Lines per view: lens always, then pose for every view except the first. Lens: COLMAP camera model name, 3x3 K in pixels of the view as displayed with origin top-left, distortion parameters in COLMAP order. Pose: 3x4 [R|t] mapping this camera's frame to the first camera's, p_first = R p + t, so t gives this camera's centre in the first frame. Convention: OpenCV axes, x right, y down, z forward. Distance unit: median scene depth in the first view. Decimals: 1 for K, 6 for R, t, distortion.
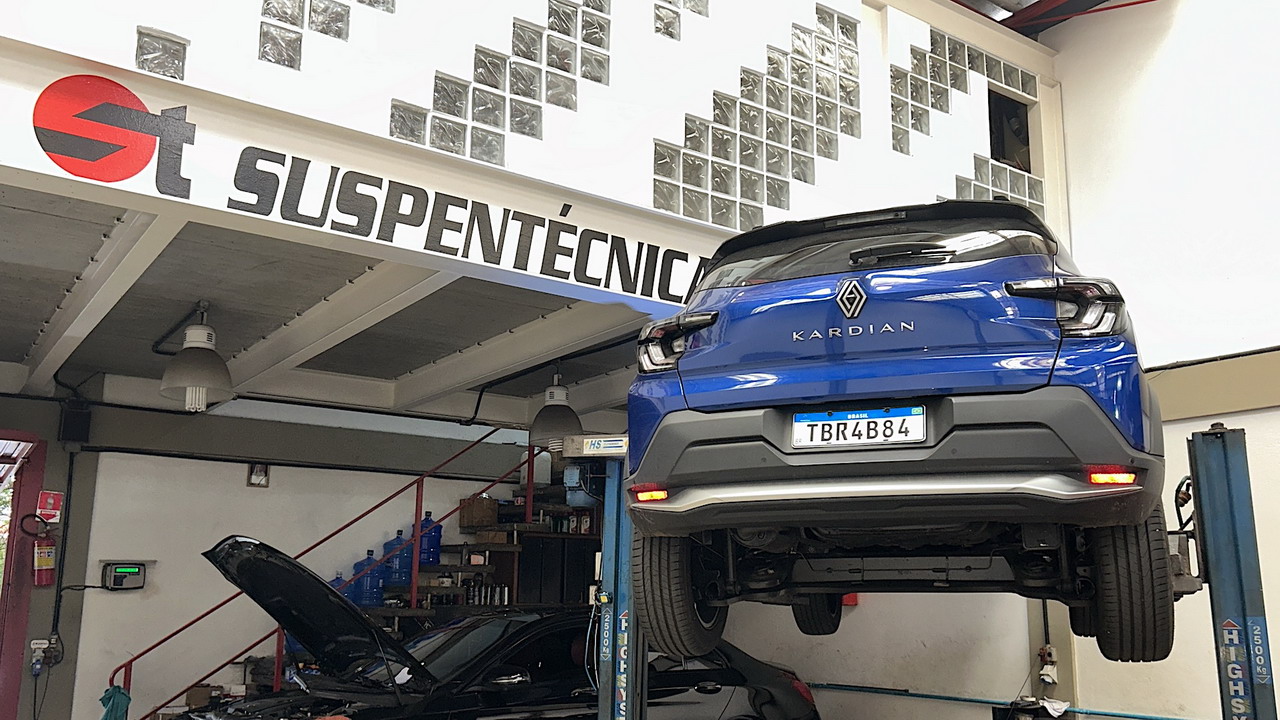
lens RADIAL K [[1058.3, 0, 640.0], [0, 1058.3, 360.0], [0, 0, 1]] dist [-0.002885, -0.003328]
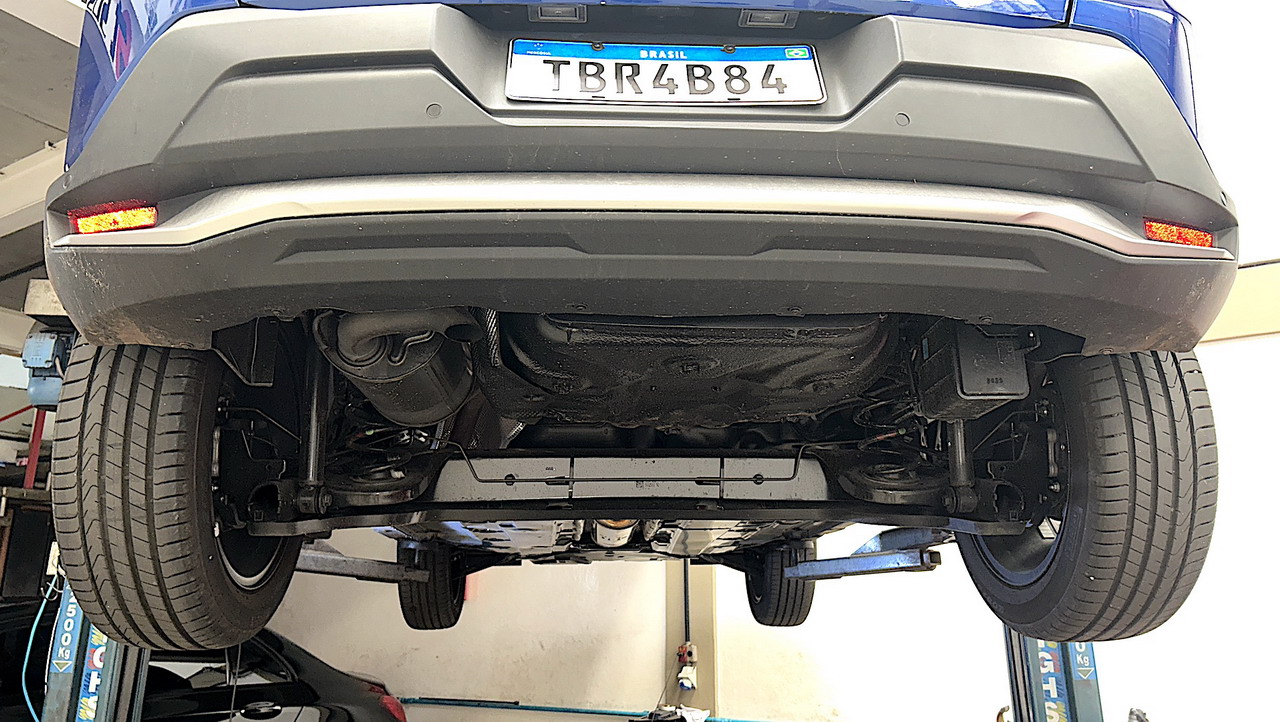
lens RADIAL K [[879.1, 0, 610.3], [0, 879.1, 363.2], [0, 0, 1]] dist [0.056300, -0.065896]
pose [[0.922011, 0.104952, 0.372668, 0.054115], [-0.081763, 0.993631, -0.077540, 0.165830], [-0.378432, 0.041023, 0.924720, 0.553080]]
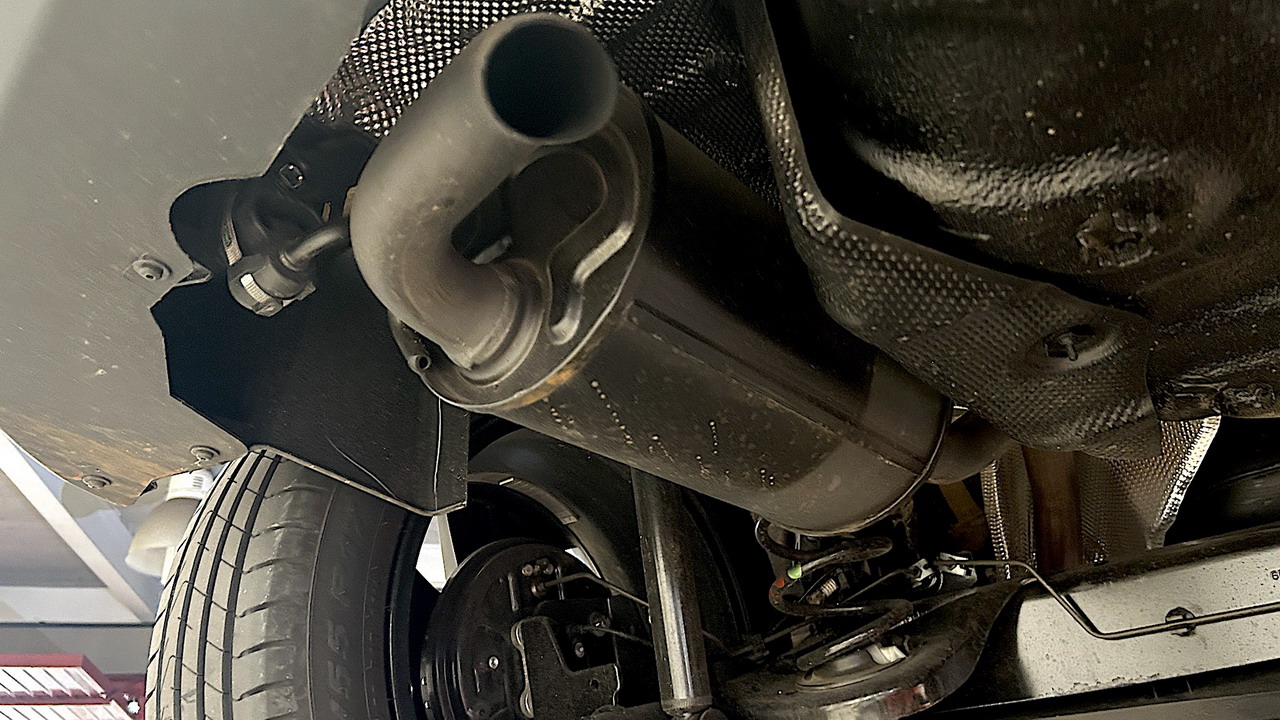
lens RADIAL K [[879.1, 0, 610.3], [0, 879.1, 362.2], [0, 0, 1]] dist [0.056300, -0.065896]
pose [[0.929456, -0.211659, -0.302180, 0.140021], [0.119971, 0.947946, -0.294967, 0.184029], [0.348883, 0.237905, 0.906467, 0.777926]]
